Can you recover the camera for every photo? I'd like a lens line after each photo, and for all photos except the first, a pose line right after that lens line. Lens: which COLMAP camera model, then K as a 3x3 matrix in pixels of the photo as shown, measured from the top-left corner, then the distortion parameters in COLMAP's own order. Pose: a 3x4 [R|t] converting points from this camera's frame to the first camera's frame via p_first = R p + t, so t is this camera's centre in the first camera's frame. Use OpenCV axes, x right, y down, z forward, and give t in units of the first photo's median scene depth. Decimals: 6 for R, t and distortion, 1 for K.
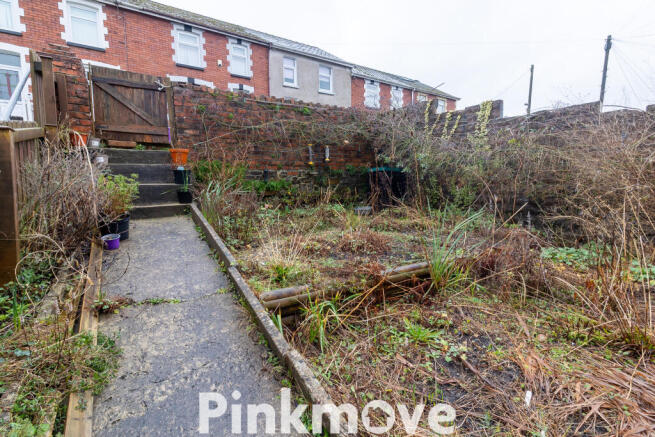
lens RADIAL K [[306.8, 0, 325.1], [0, 306.8, 214.9], [0, 0, 1]] dist [0.003849, 0.001405]
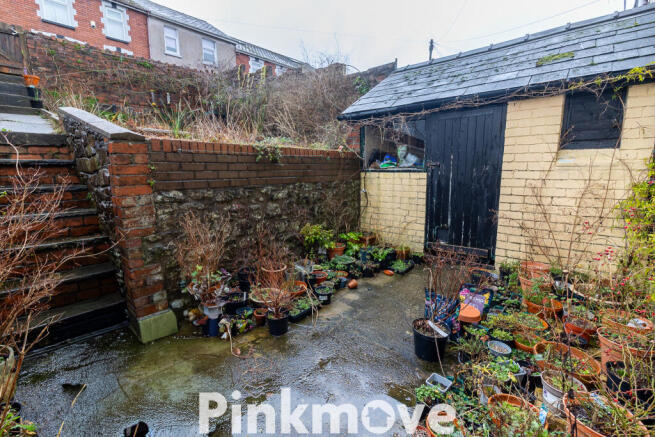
lens RADIAL K [[306.8, 0, 328.5], [0, 306.8, 221.5], [0, 0, 1]] dist [0.003849, 0.001405]
pose [[0.970318, -0.034468, 0.239362, 0.152665], [0.019966, 0.997830, 0.062750, 0.120298], [-0.241005, -0.056109, 0.968901, -0.236635]]
